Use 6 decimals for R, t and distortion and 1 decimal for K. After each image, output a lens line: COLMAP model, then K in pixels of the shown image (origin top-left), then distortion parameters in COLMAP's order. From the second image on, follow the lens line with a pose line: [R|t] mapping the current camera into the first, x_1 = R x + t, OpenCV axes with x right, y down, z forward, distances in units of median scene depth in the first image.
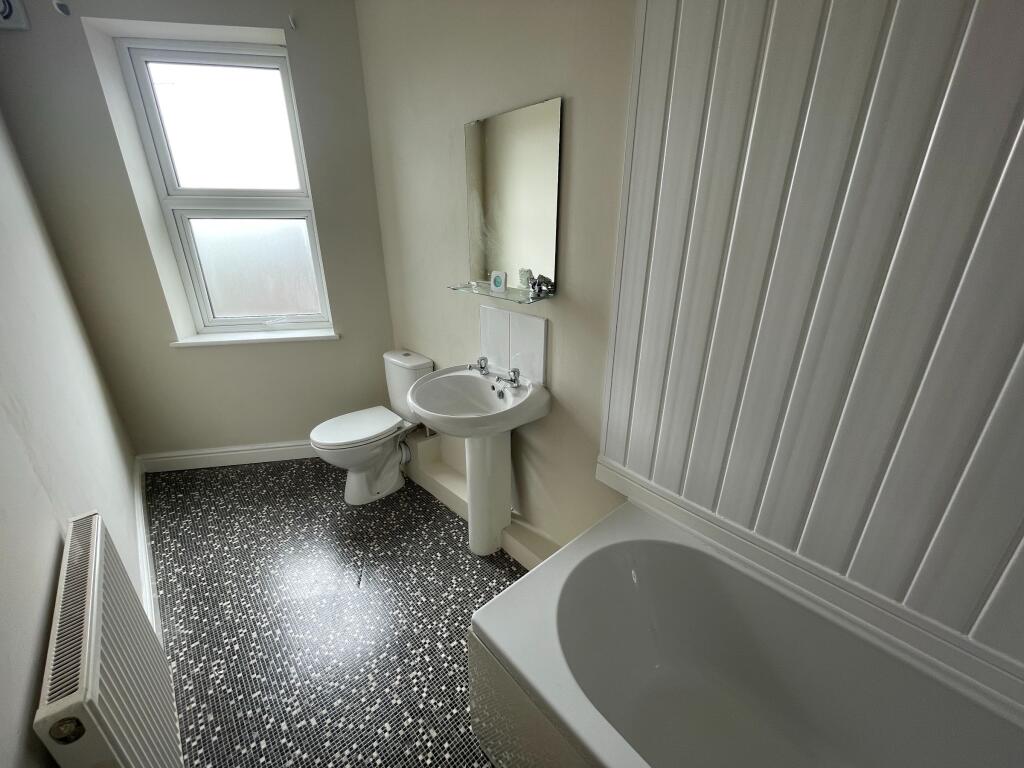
lens RADIAL K [[413.2, 0, 514.7], [0, 413.2, 386.4], [0, 0, 1]] dist [-0.003345, -0.000090]
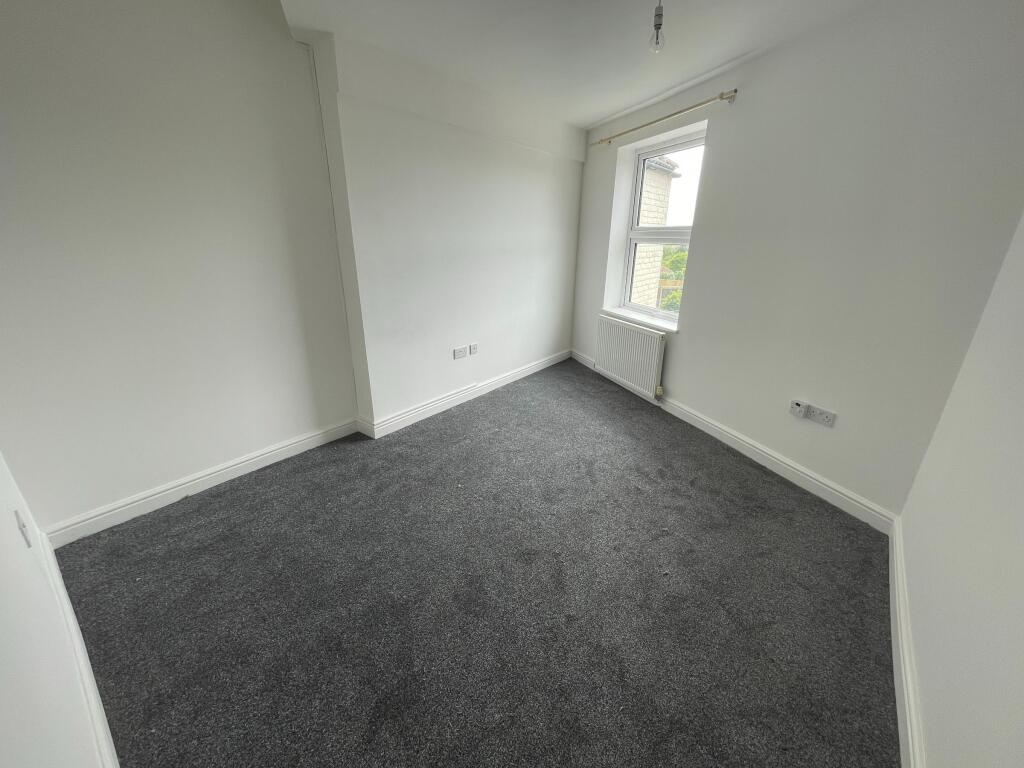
lens RADIAL K [[413.2, 0, 510.9], [0, 413.2, 386.2], [0, 0, 1]] dist [-0.003345, -0.000090]
pose [[0.163488, 0.338171, -0.926775, 0.969958], [-0.368890, 0.892225, 0.260490, -0.128999], [0.914982, 0.299291, 0.270616, 0.226321]]
